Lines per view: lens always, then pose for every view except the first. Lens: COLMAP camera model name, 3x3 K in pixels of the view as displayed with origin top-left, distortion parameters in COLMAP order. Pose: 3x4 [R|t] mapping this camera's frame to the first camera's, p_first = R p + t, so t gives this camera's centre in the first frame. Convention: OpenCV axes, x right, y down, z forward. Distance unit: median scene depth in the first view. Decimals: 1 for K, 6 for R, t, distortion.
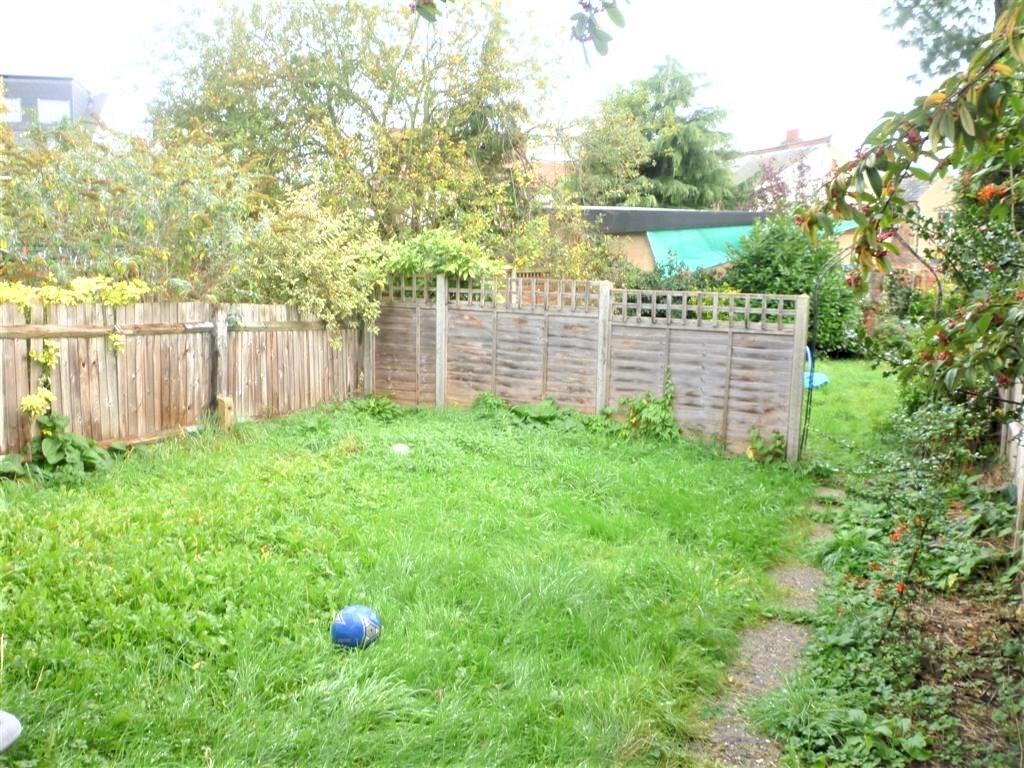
lens RADIAL K [[877.0, 0, 511.7], [0, 877.0, 358.4], [0, 0, 1]] dist [-0.053317, 0.005063]
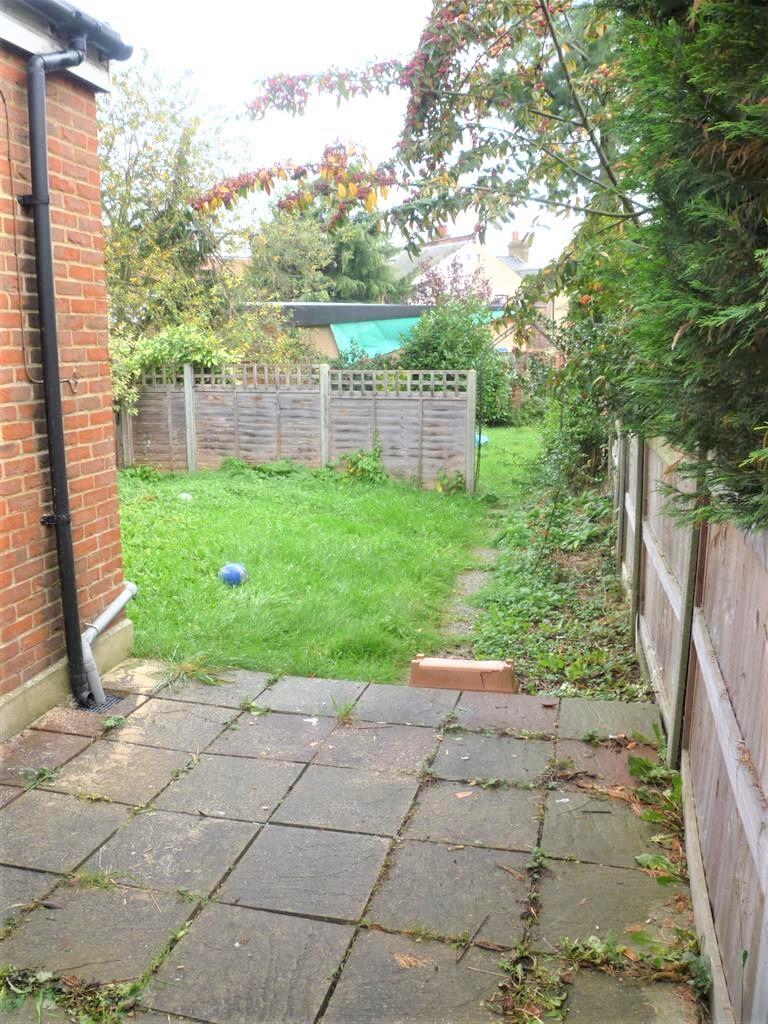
lens RADIAL K [[879.7, 0, 384.0], [0, 879.7, 512.0], [0, 0, 1]] dist [-0.135020, -0.000962]
pose [[0.969986, -0.064688, 0.234398, -0.113035], [0.048376, 0.996033, 0.074692, 0.033386], [-0.238300, -0.061111, 0.969267, -0.258419]]
